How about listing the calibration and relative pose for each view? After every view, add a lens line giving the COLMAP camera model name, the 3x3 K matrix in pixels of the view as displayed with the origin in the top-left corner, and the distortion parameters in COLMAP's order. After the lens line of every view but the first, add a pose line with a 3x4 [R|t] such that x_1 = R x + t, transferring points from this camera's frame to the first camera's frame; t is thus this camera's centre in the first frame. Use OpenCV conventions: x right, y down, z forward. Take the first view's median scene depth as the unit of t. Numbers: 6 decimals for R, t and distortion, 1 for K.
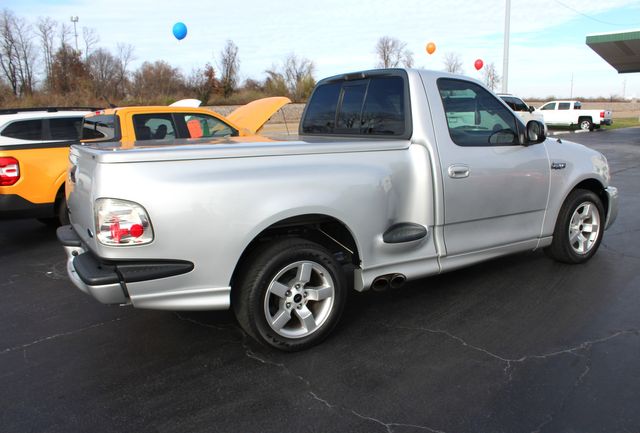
lens RADIAL K [[548.7, 0, 328.2], [0, 548.7, 238.6], [0, 0, 1]] dist [-0.172770, 0.159596]
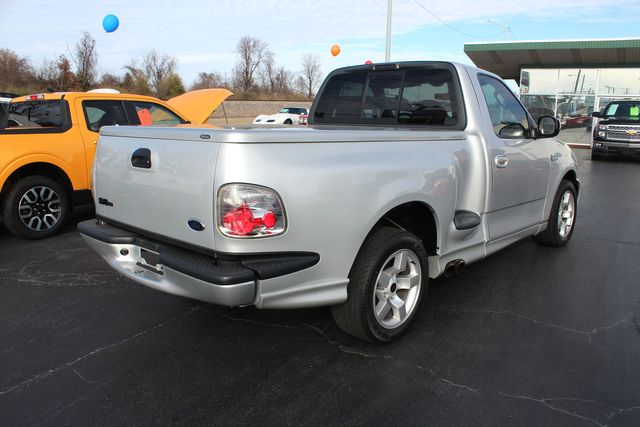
lens RADIAL K [[535.4, 0, 322.9], [0, 535.4, 234.8], [0, 0, 1]] dist [-0.163277, 0.142748]
pose [[0.965951, -0.028799, 0.257118, -0.208147], [0.028946, 0.999576, 0.003213, 0.003537], [-0.257101, 0.004339, 0.966375, 0.053737]]
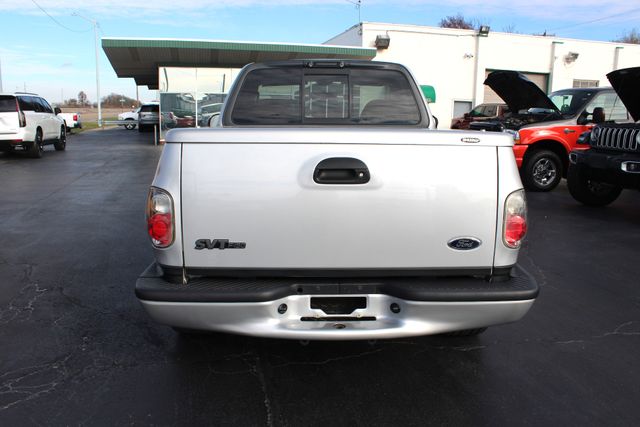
lens RADIAL K [[554.1, 0, 319.9], [0, 554.1, 233.2], [0, 0, 1]] dist [-0.171172, 0.149238]
pose [[0.509901, -0.155174, 0.846122, -0.526787], [0.174683, 0.981781, 0.074783, -0.051774], [-0.842310, 0.109671, 0.527718, 0.341819]]
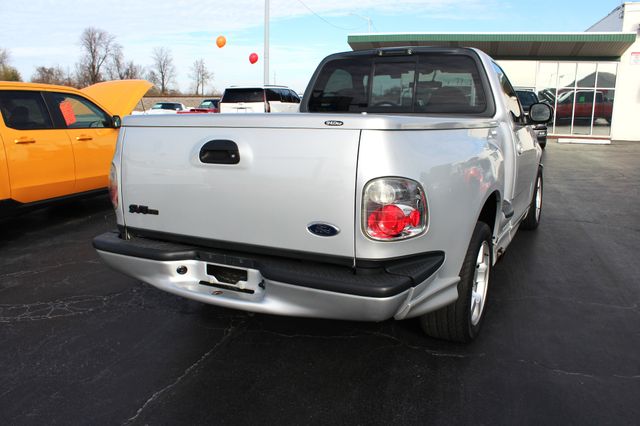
lens RADIAL K [[543.4, 0, 321.0], [0, 543.4, 232.3], [0, 0, 1]] dist [-0.156181, 0.132259]
pose [[0.862773, -0.093862, 0.496803, -0.360986], [0.095780, 0.995166, 0.021683, -0.010386], [-0.496437, 0.028877, 0.867592, 0.163698]]
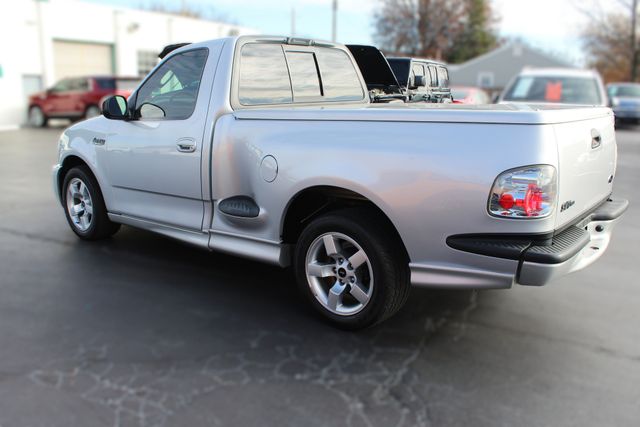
lens RADIAL K [[577.4, 0, 321.6], [0, 577.4, 236.4], [0, 0, 1]] dist [-0.169425, 0.168161]
pose [[-0.339008, -0.215969, 0.915659, -0.604938], [0.224638, 0.926558, 0.301708, -0.176972], [-0.913571, 0.307974, -0.265596, 0.856560]]
